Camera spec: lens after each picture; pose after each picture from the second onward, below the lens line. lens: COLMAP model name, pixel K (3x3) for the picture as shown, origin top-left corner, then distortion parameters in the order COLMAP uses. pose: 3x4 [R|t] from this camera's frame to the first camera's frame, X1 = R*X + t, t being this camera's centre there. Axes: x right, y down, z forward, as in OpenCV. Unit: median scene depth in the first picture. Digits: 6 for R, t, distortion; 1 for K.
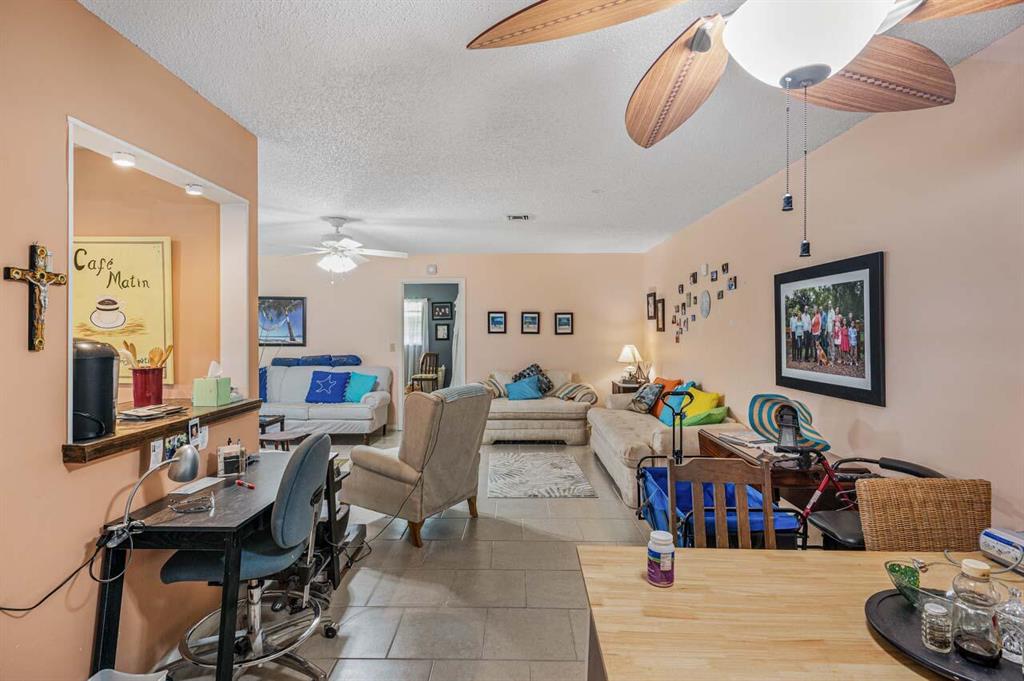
lens RADIAL K [[506.9, 0, 508.4], [0, 506.9, 335.7], [0, 0, 1]] dist [0.000146, 0.000015]
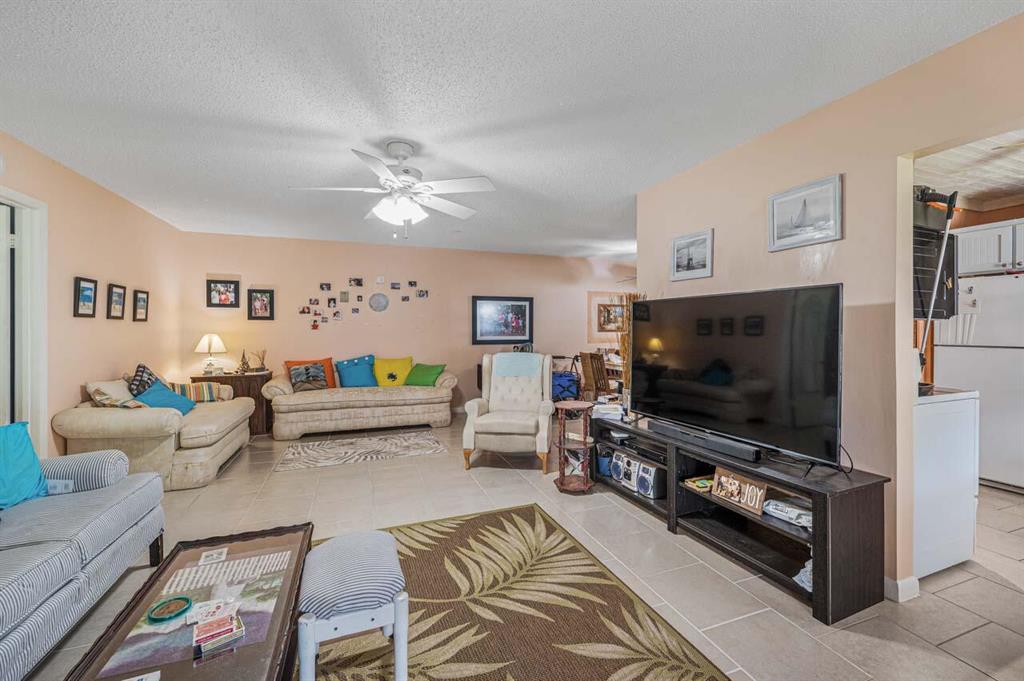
lens RADIAL K [[406.0, 0, 510.1], [0, 406.0, 334.8], [0, 0, 1]] dist [-0.001059, -0.000023]
pose [[-0.364993, -0.013396, 0.930914, -0.574552], [0.007485, 0.999822, 0.017322, 0.011240], [-0.930980, 0.013291, -0.364828, 0.714630]]
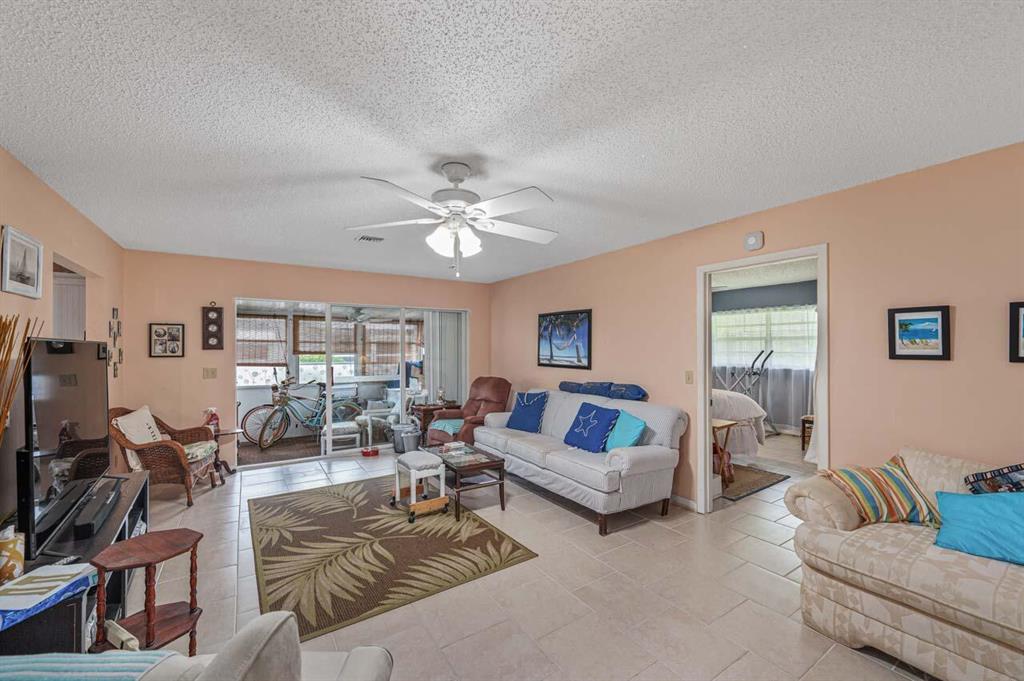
lens RADIAL K [[406.0, 0, 504.5], [0, 406.0, 347.4], [0, 0, 1]] dist [-0.001059, -0.000023]
pose [[0.558106, -0.001032, -0.829769, 0.065321], [-0.008514, 0.999939, -0.006970, -0.009254], [0.829726, 0.010955, 0.558064, 0.532570]]
